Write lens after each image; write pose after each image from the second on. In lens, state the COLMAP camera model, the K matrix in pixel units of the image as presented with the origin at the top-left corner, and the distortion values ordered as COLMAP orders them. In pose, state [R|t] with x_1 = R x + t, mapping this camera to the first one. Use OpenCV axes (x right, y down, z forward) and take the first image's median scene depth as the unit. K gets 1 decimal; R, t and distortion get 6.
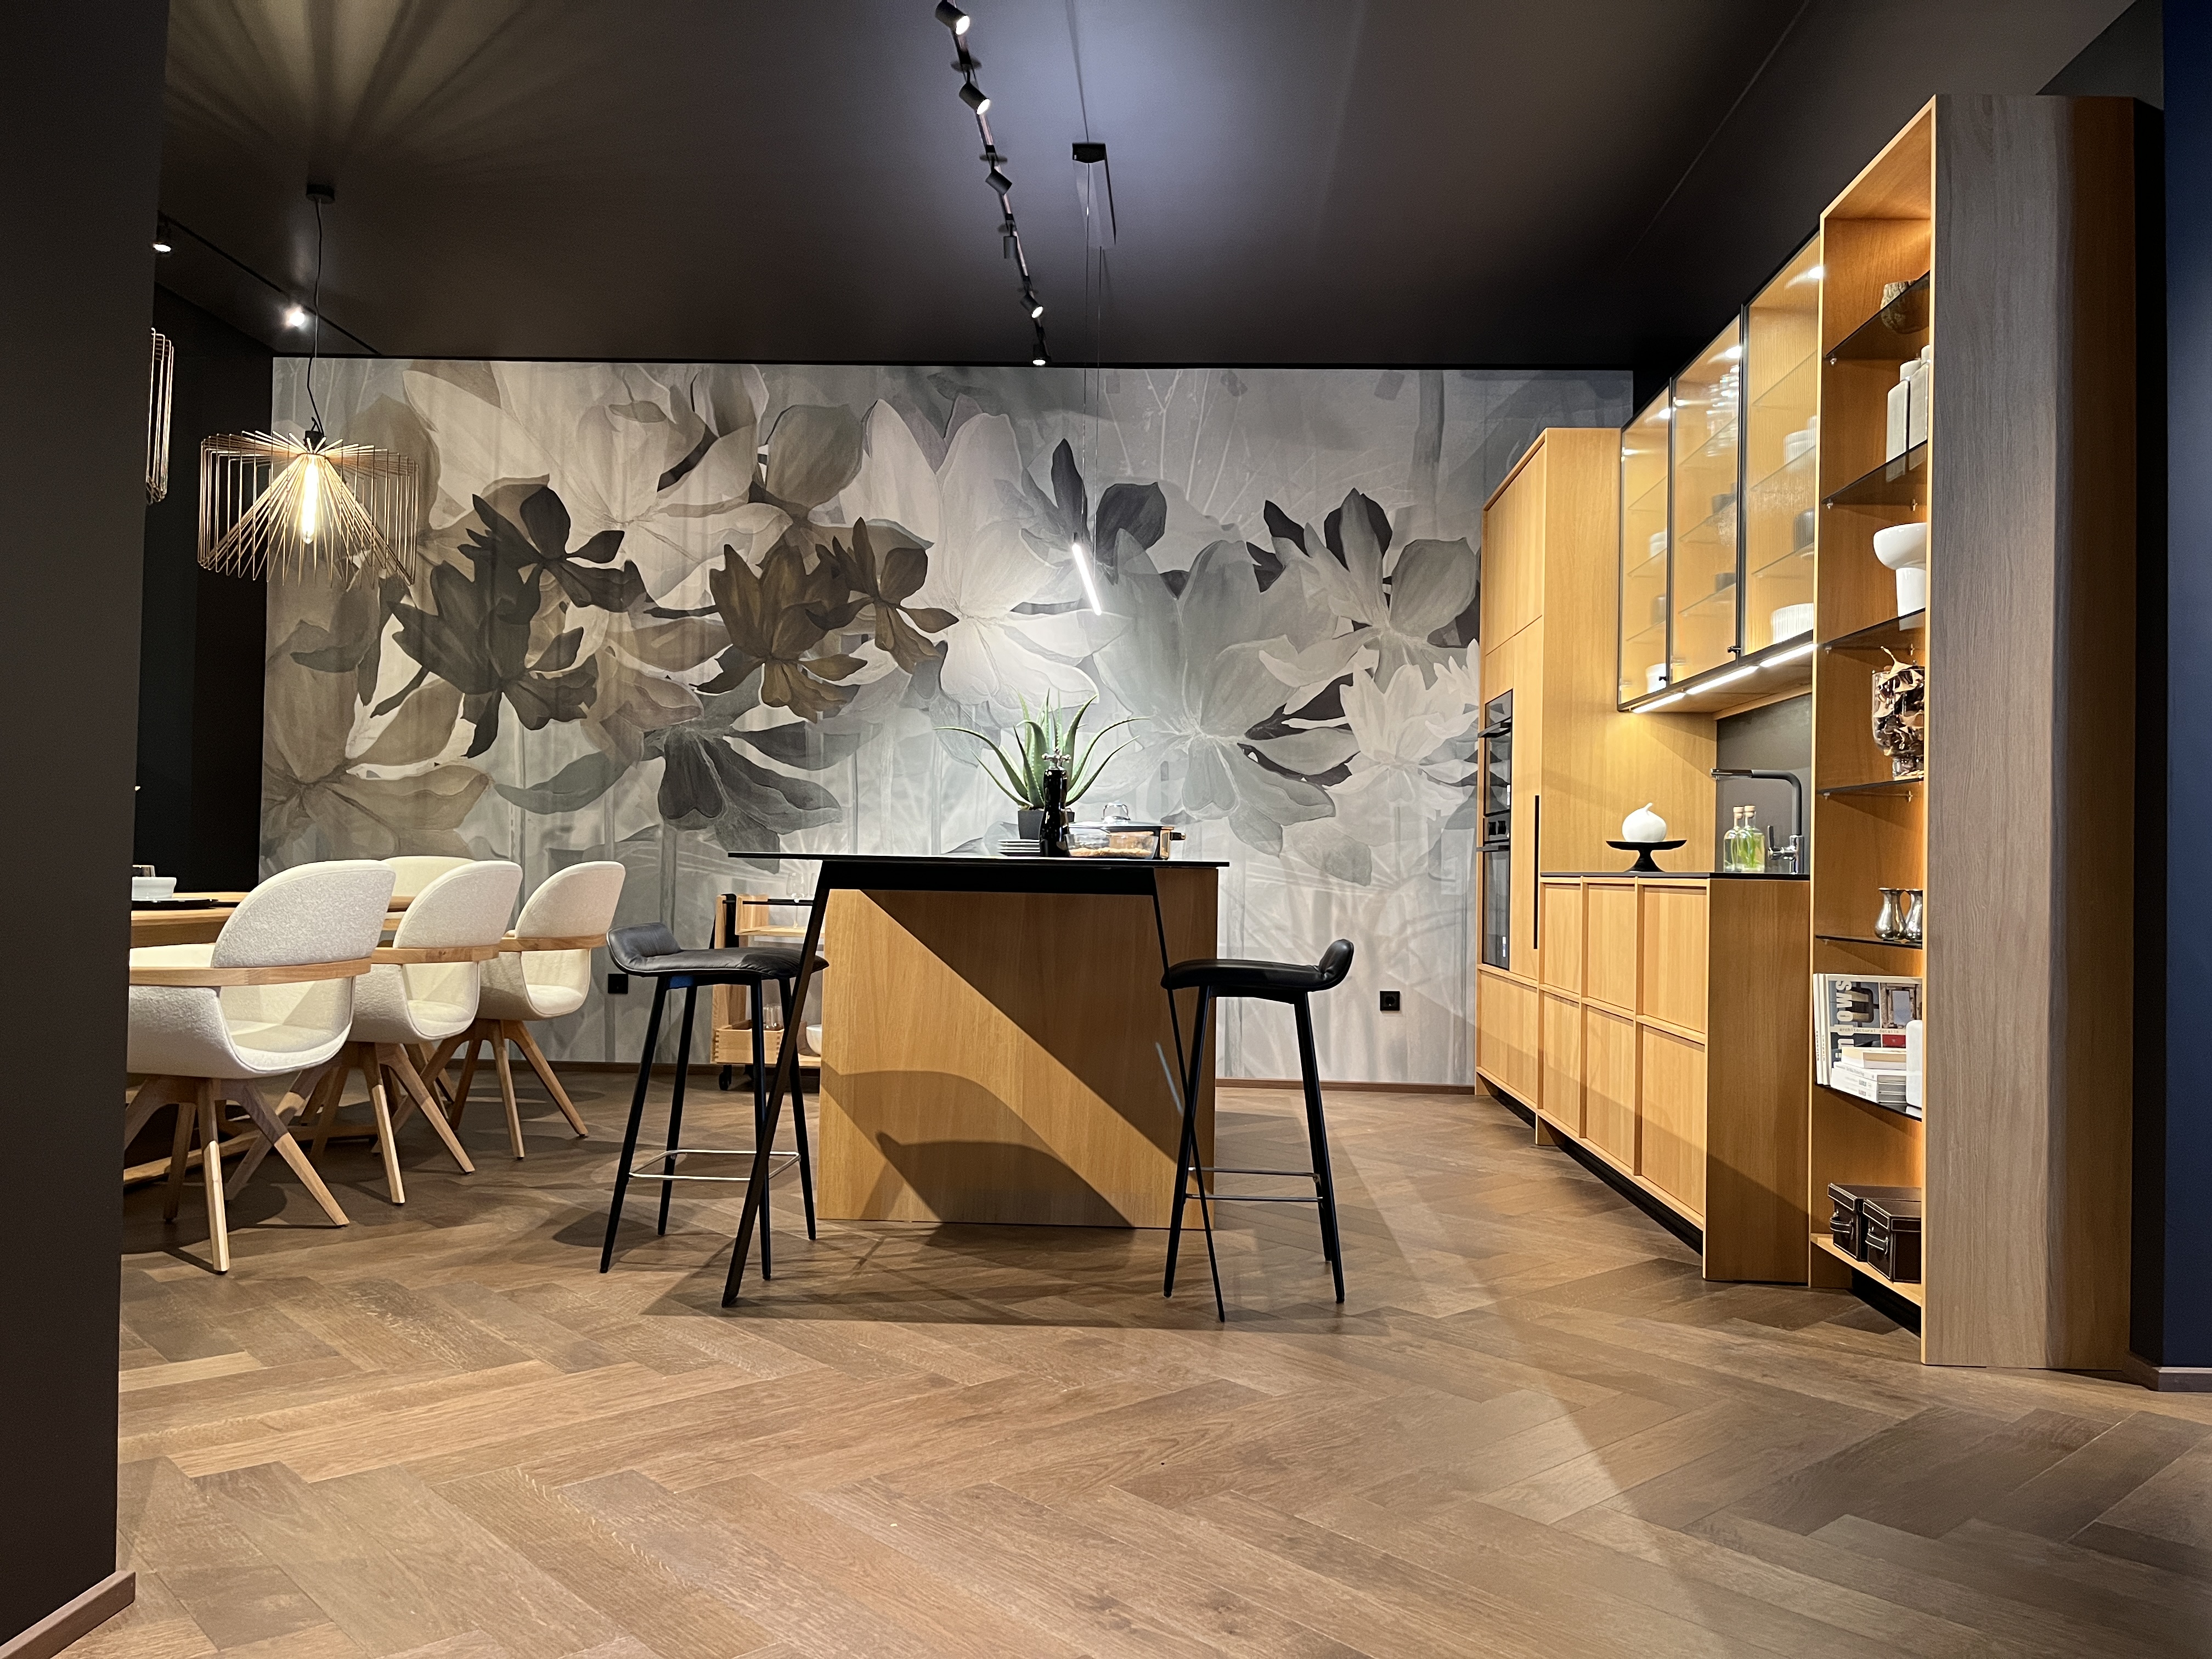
lens RADIAL K [[1679.6, 0, 1128.8], [0, 1679.6, 839.6], [0, 0, 1]] dist [0.059838, -0.078914]
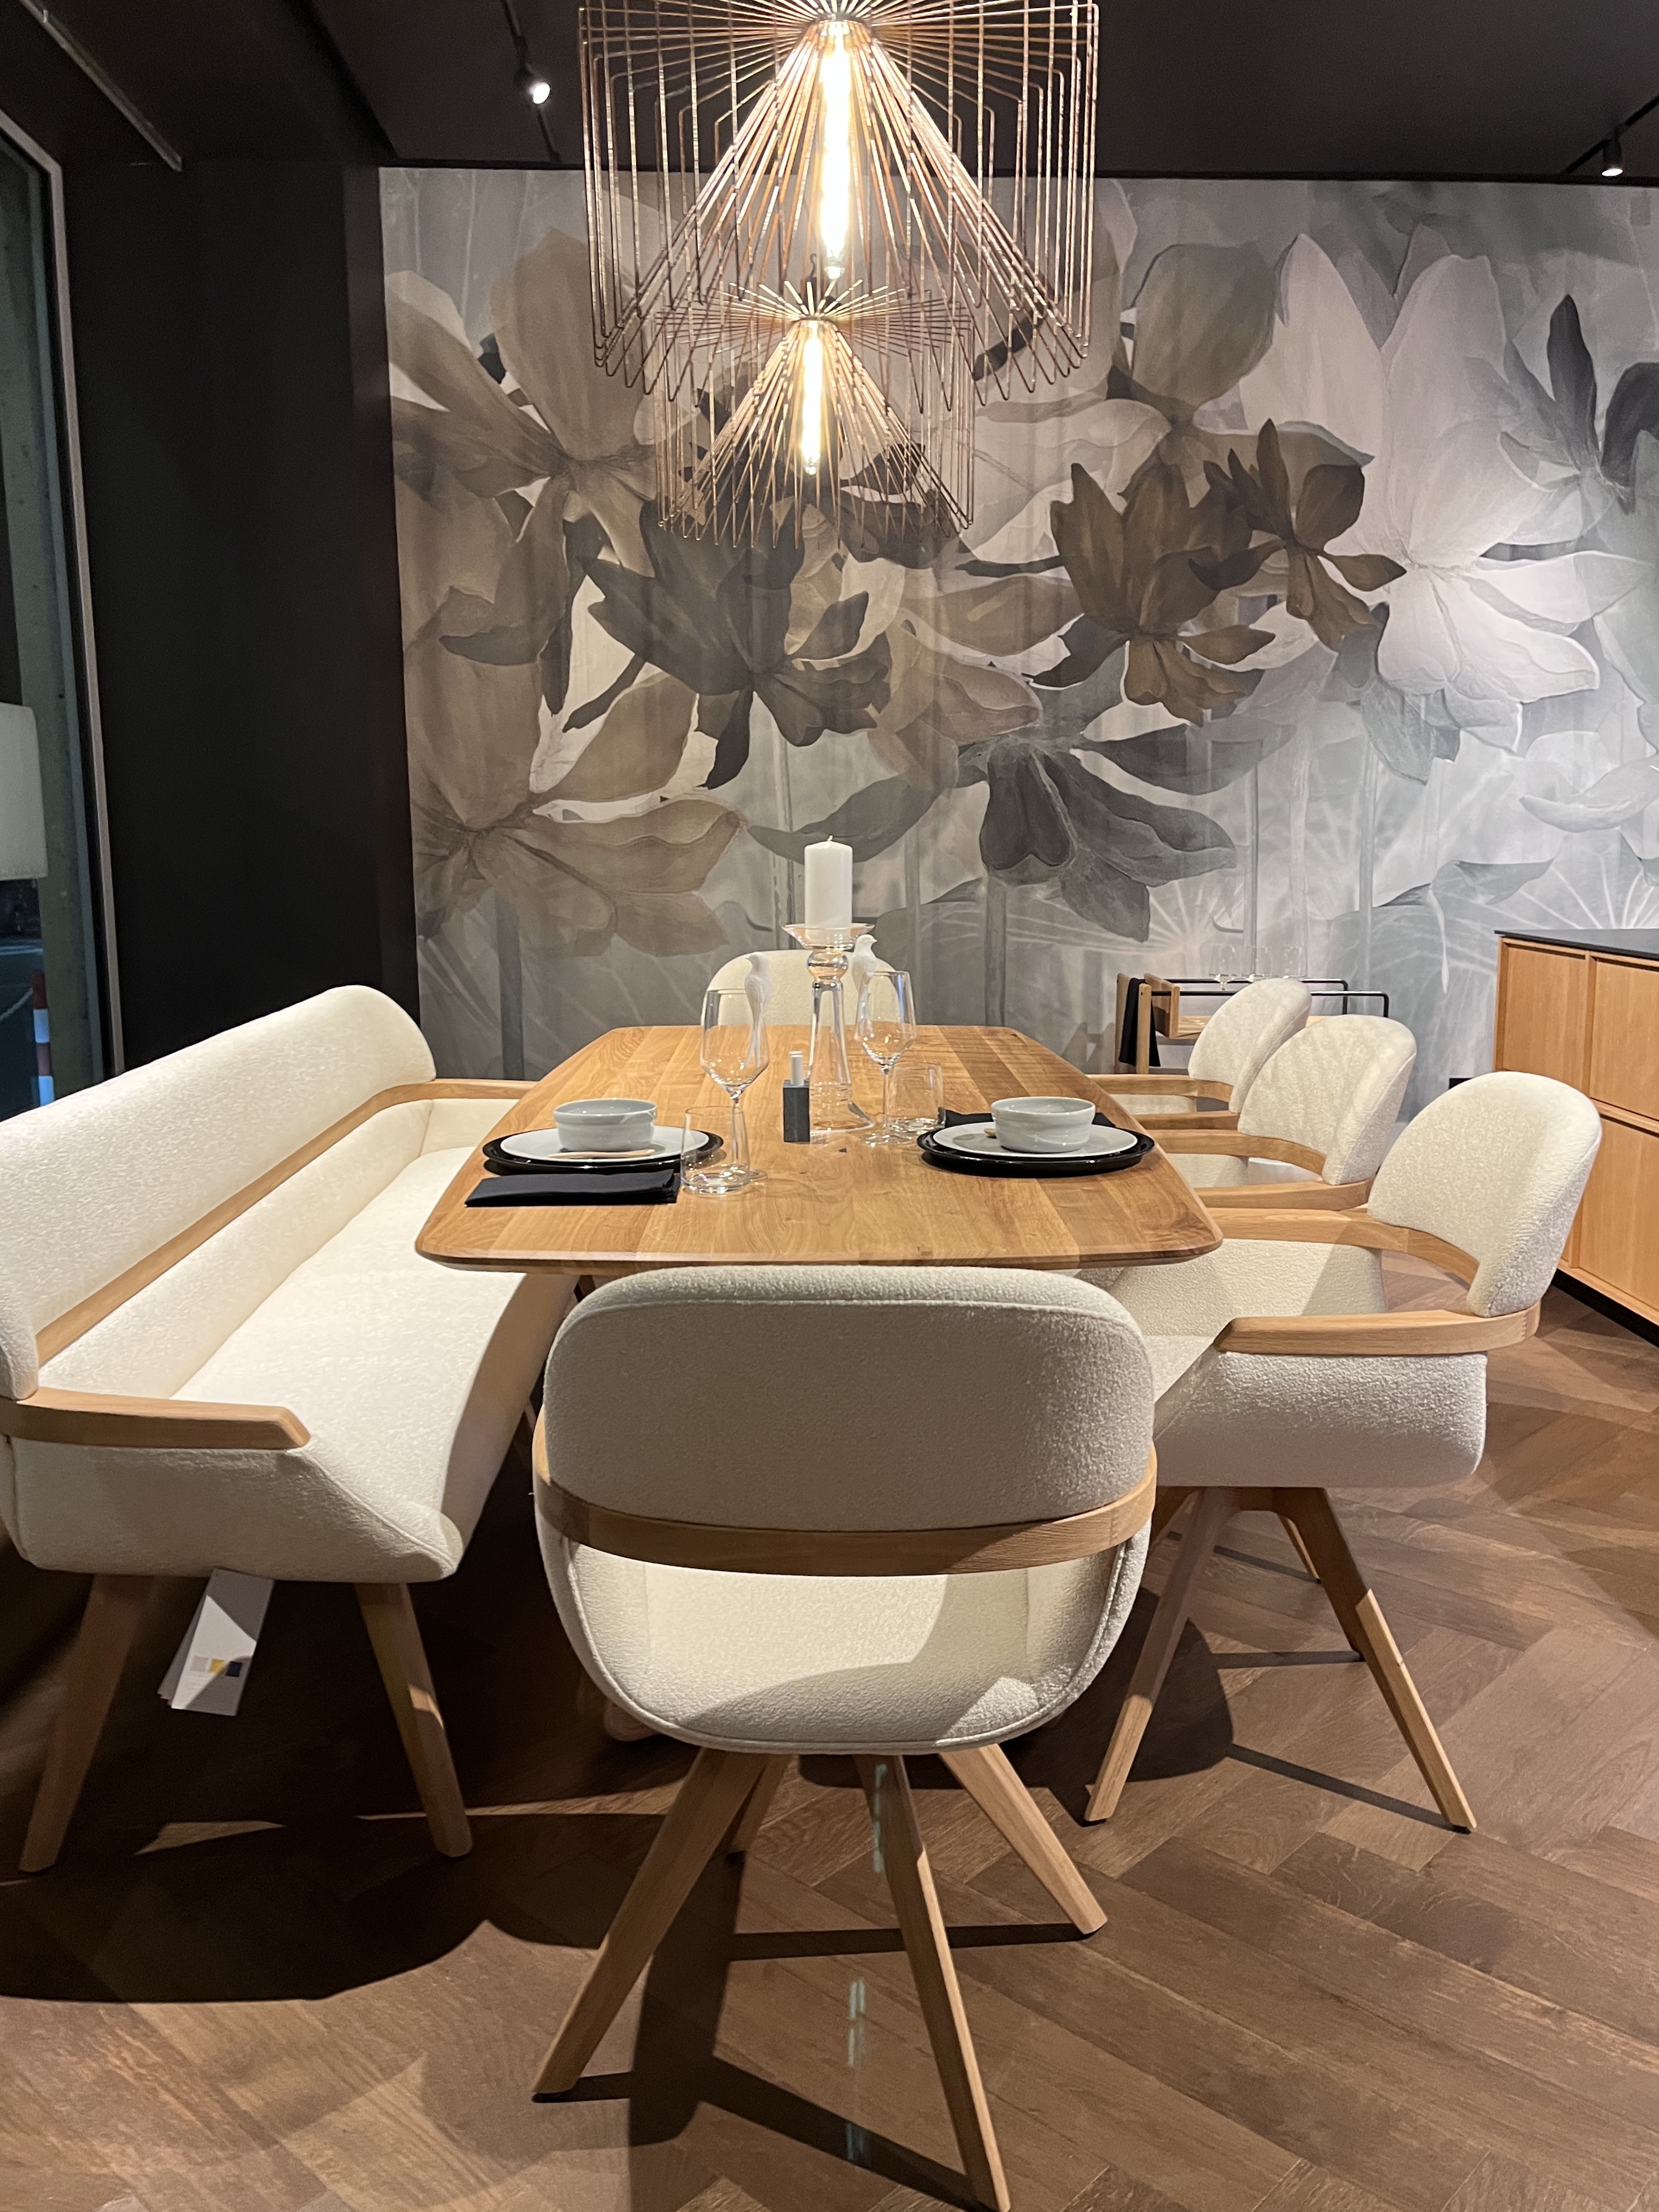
lens RADIAL K [[1795.5, 0, 836.2], [0, 1795.5, 1112.0], [0, 0, 1]] dist [0.046555, -0.049811]
pose [[0.996003, -0.037335, 0.081138, -0.405826], [0.022275, 0.983570, 0.179146, -0.049037], [-0.086494, -0.176622, 0.980471, 0.241587]]
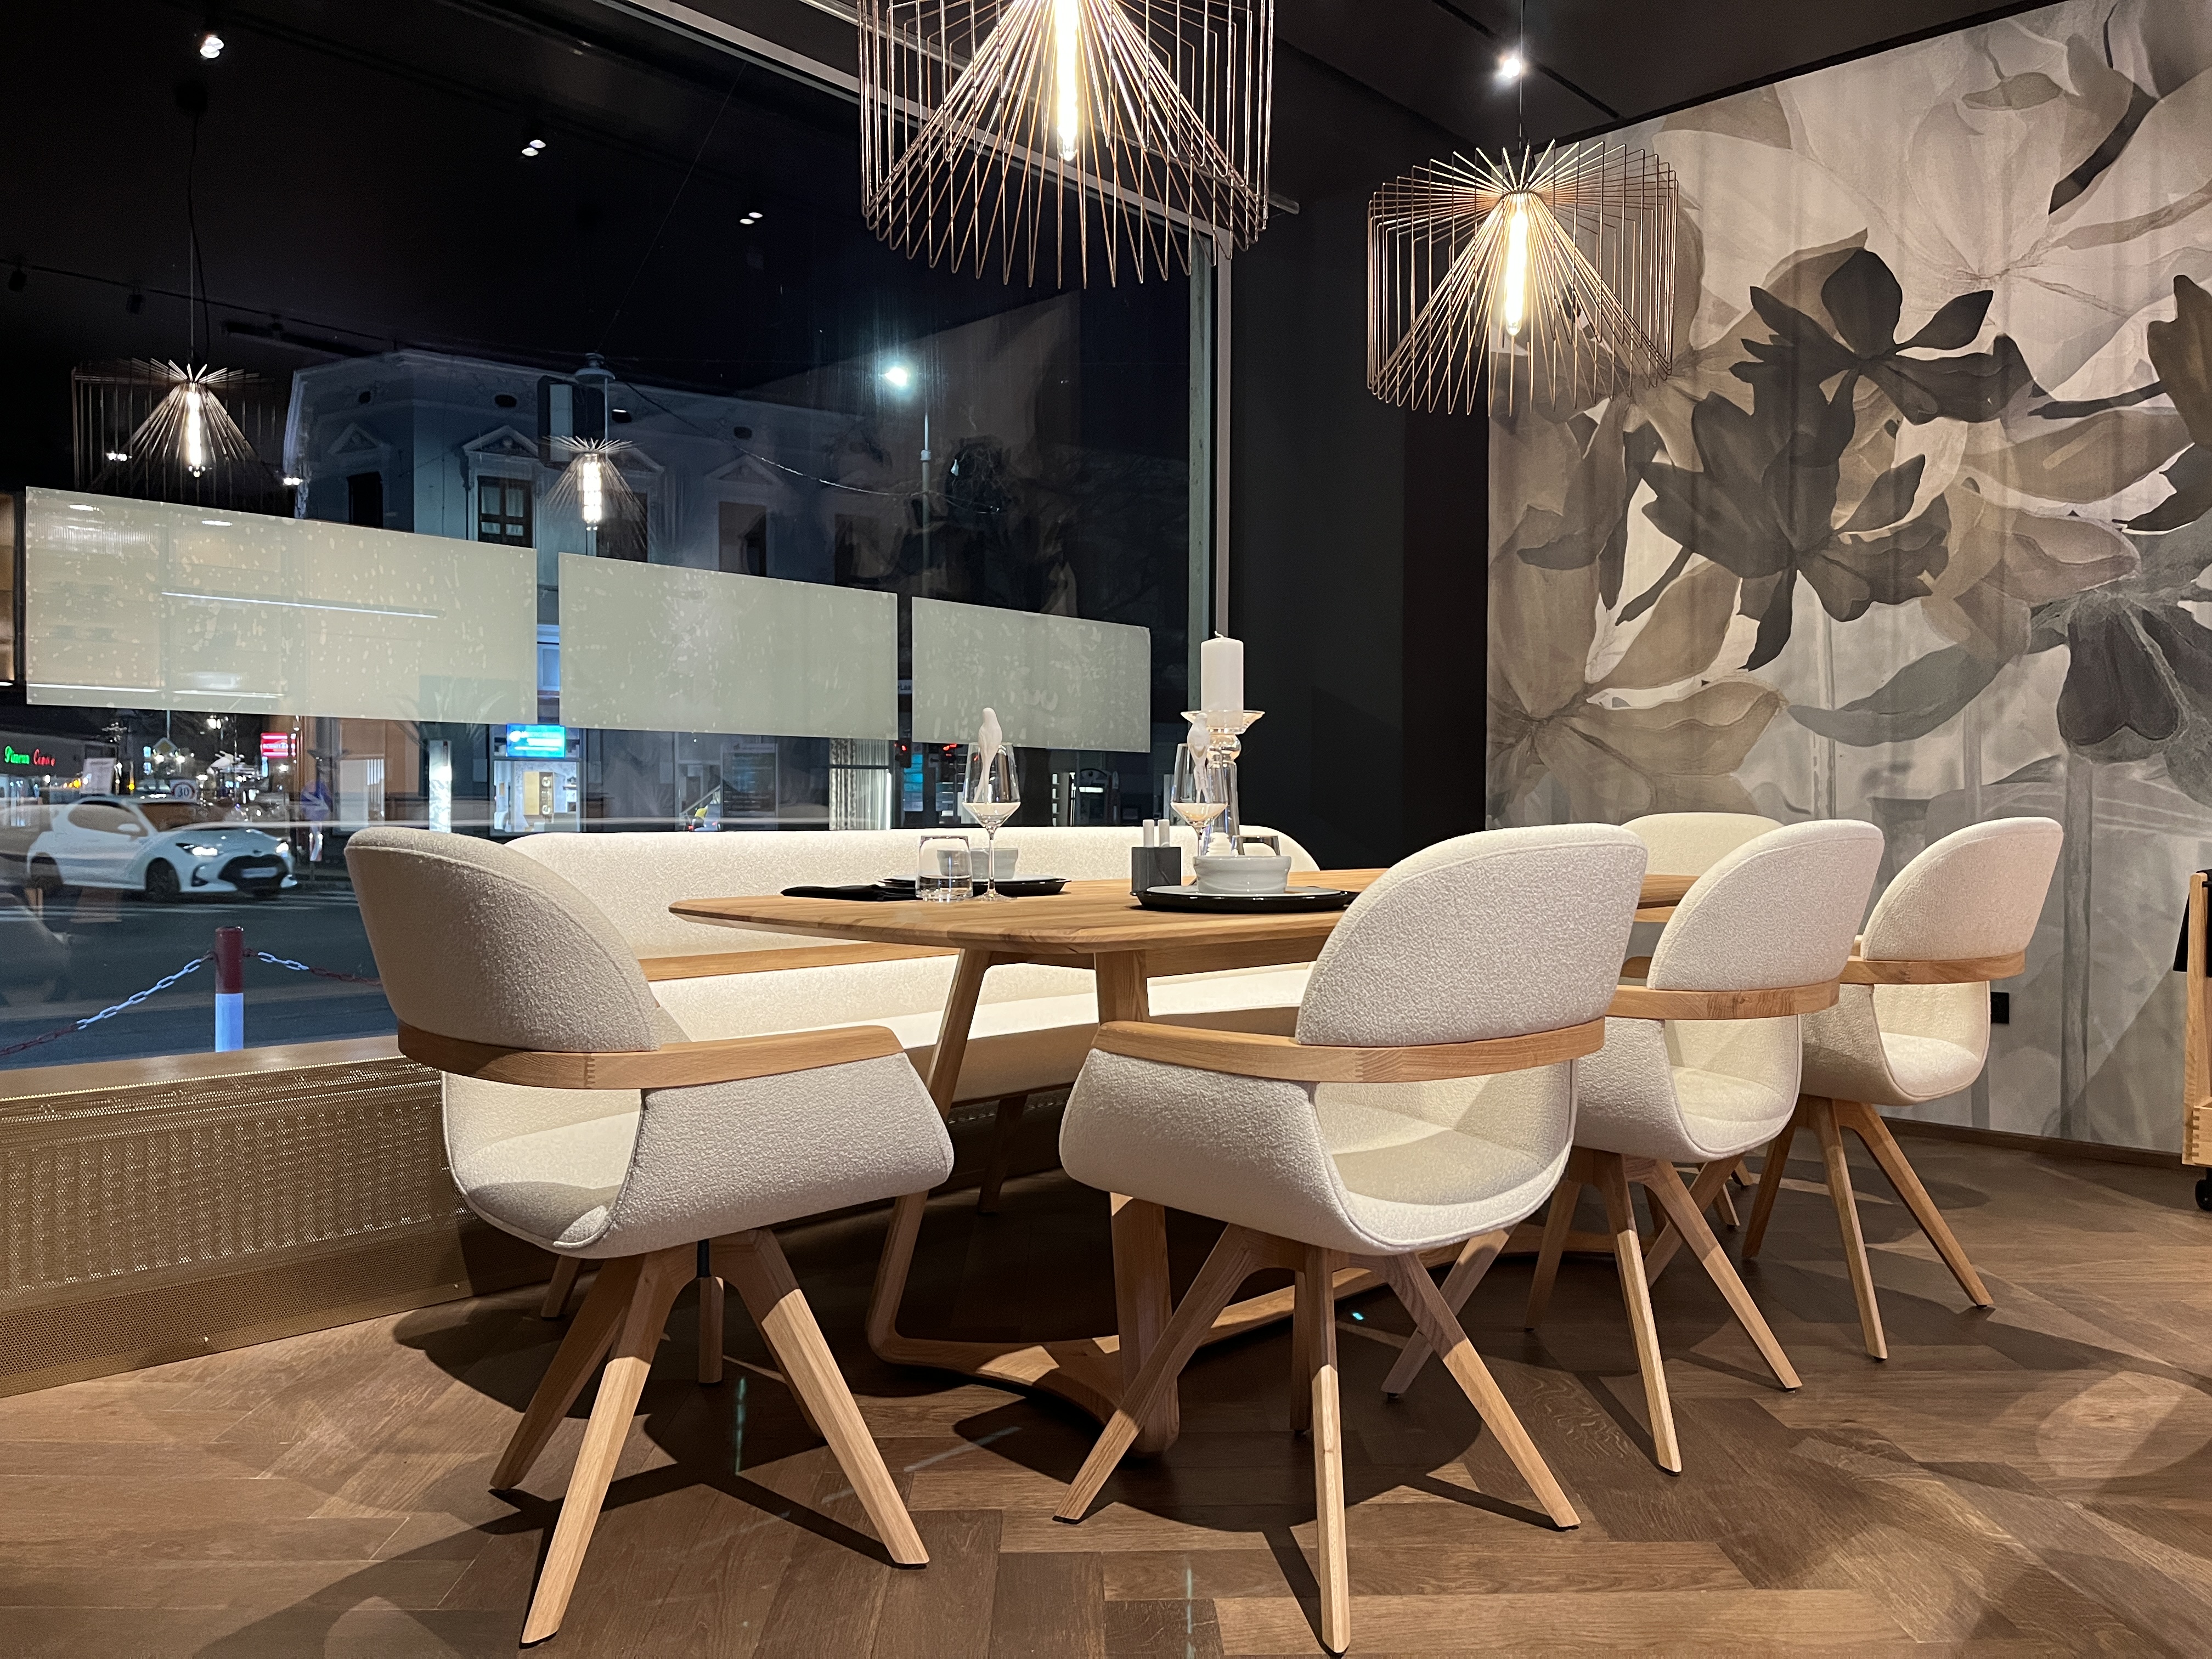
lens RADIAL K [[1679.6, 0, 1118.9], [0, 1679.6, 835.8], [0, 0, 1]] dist [0.059838, -0.078914]
pose [[0.753954, -0.008112, -0.656877, -0.130385], [0.024479, 0.999576, 0.015753, 0.002528], [0.656471, -0.027957, 0.753833, 0.305155]]
